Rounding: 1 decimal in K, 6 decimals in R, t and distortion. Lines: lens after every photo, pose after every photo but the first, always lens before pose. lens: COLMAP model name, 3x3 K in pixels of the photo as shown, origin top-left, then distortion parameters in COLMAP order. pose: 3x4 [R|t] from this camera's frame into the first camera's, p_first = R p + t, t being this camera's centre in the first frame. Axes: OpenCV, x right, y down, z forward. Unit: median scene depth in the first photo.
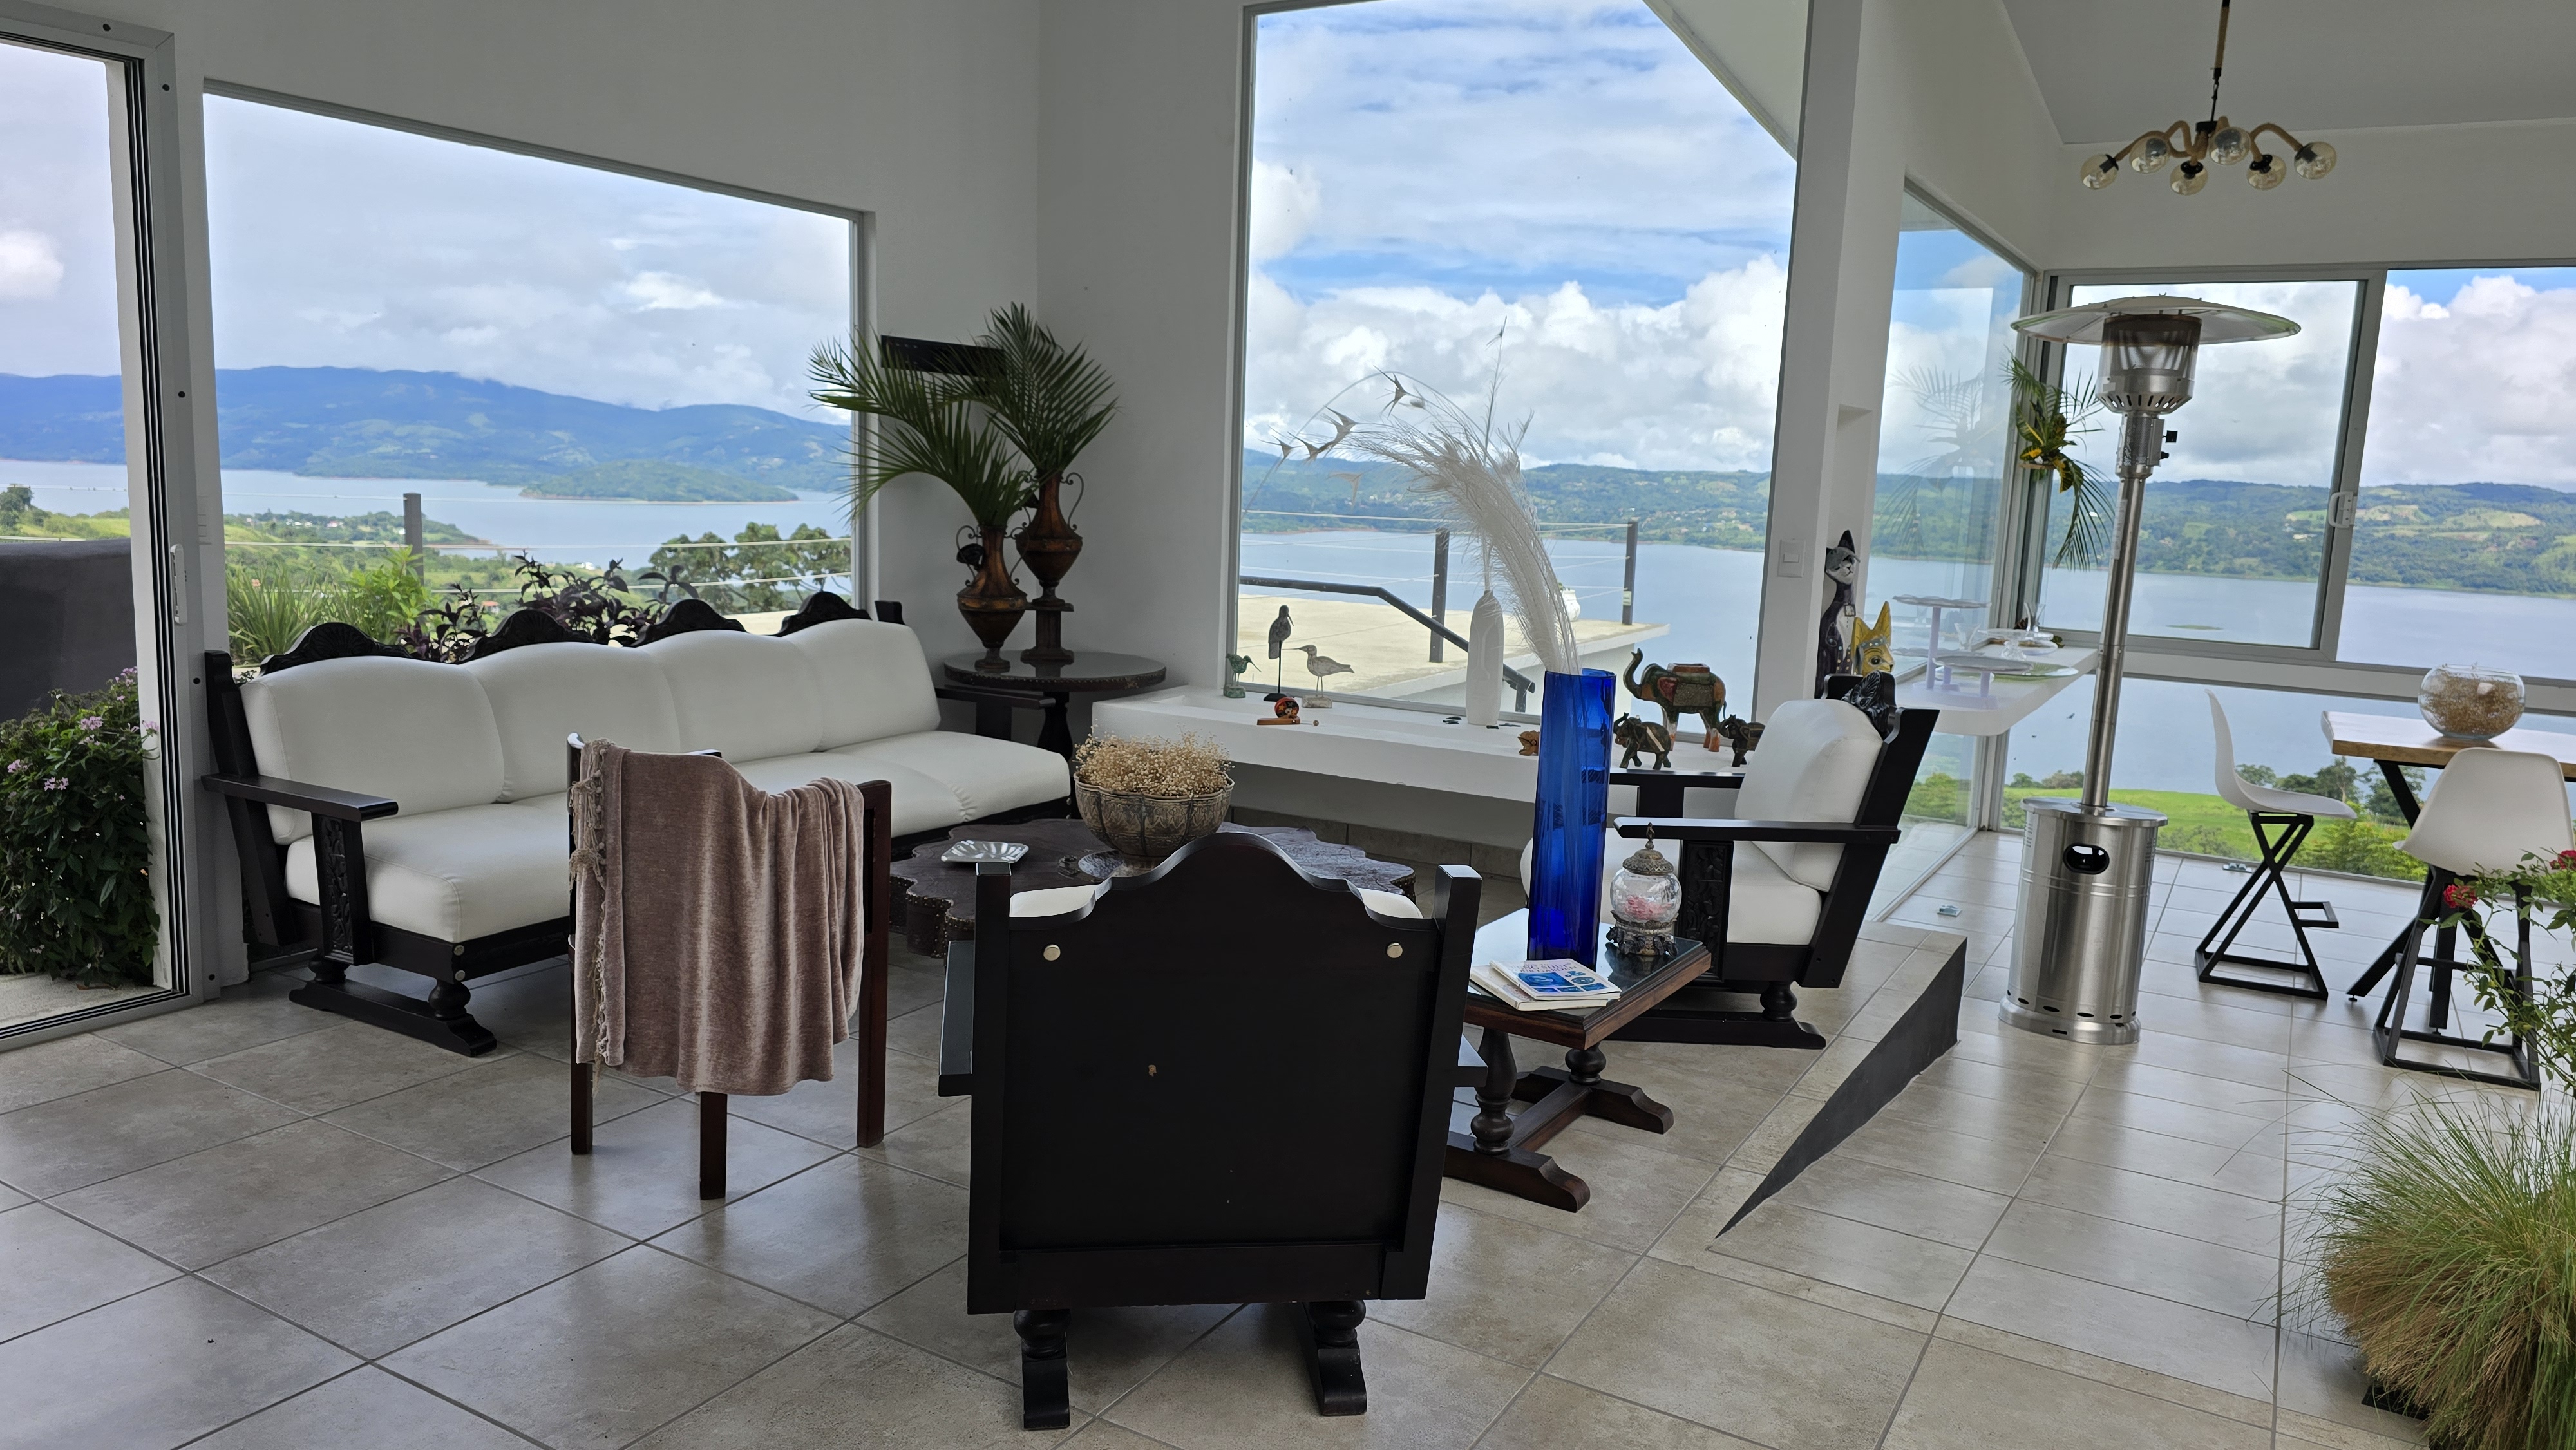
lens RADIAL K [[1724.5, 0, 1272.7], [0, 1724.5, 717.9], [0, 0, 1]] dist [0.062251, -0.058976]
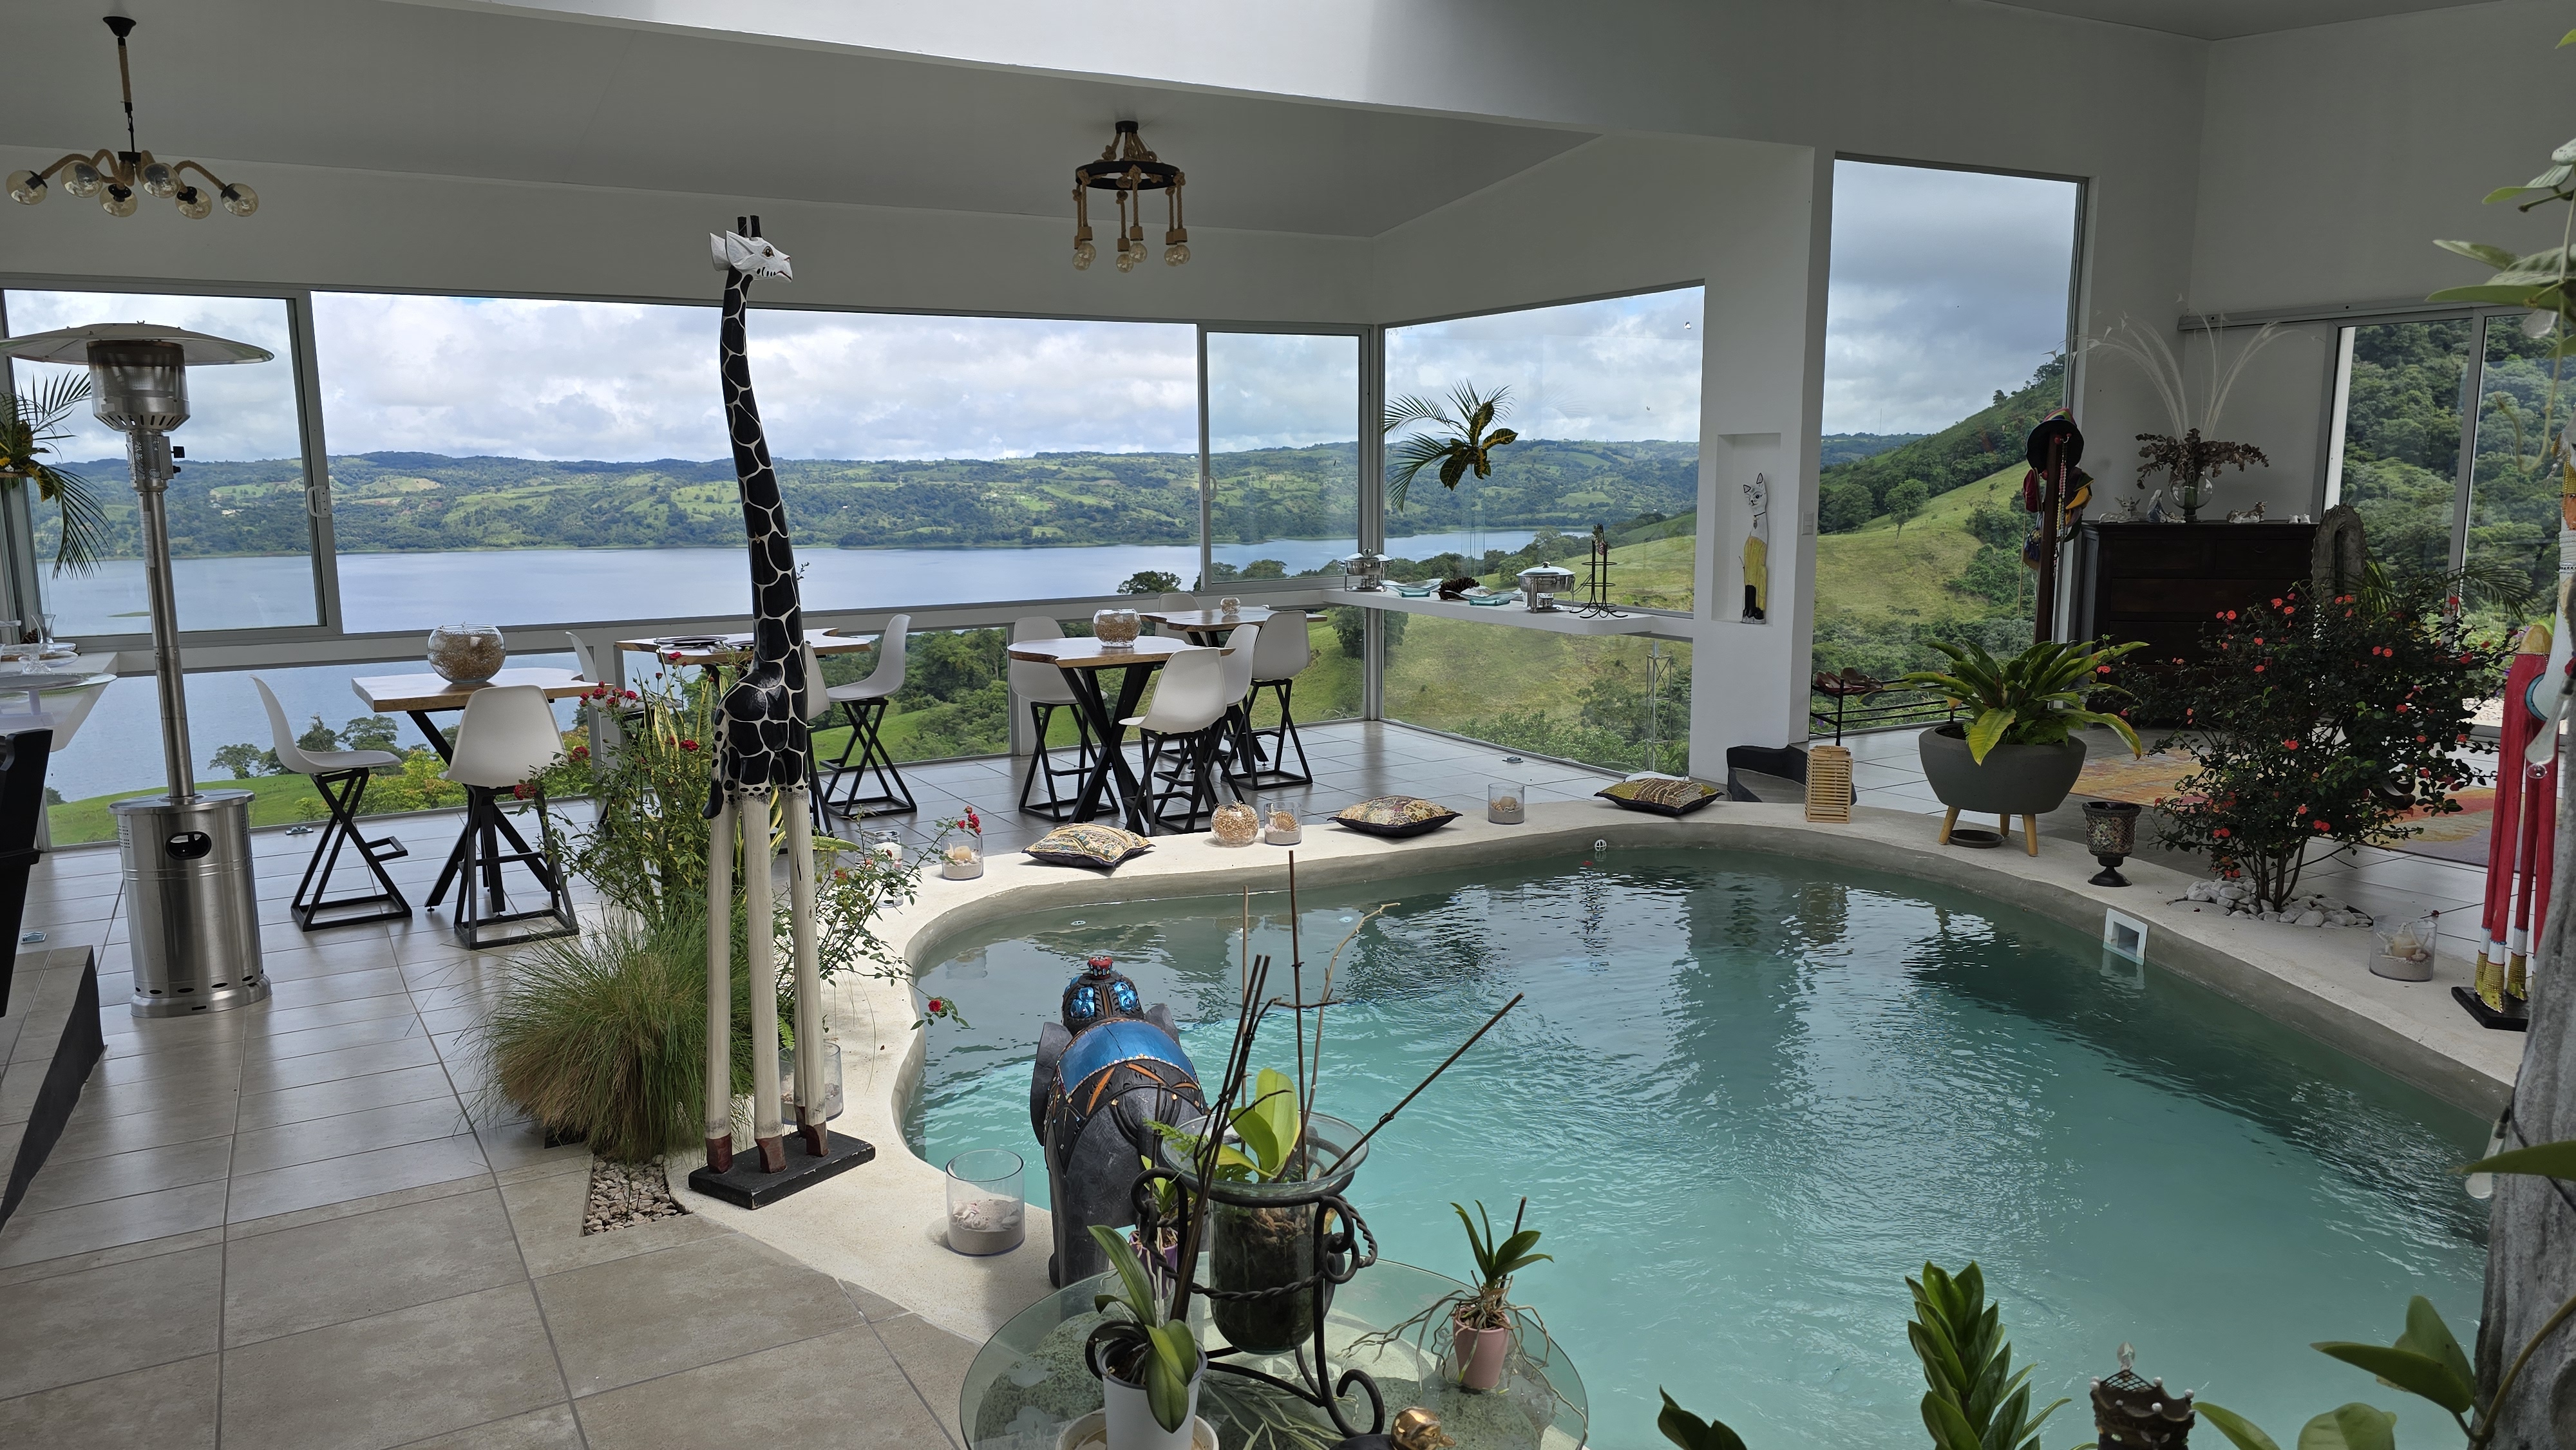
lens RADIAL K [[1724.5, 0, 1265.1], [0, 1724.5, 728.4], [0, 0, 1]] dist [0.062251, -0.058976]
pose [[0.486331, -0.176265, 0.855811, -0.117136], [0.159294, 0.980913, 0.111510, -0.004614], [-0.859132, 0.082095, 0.505126, -0.118024]]
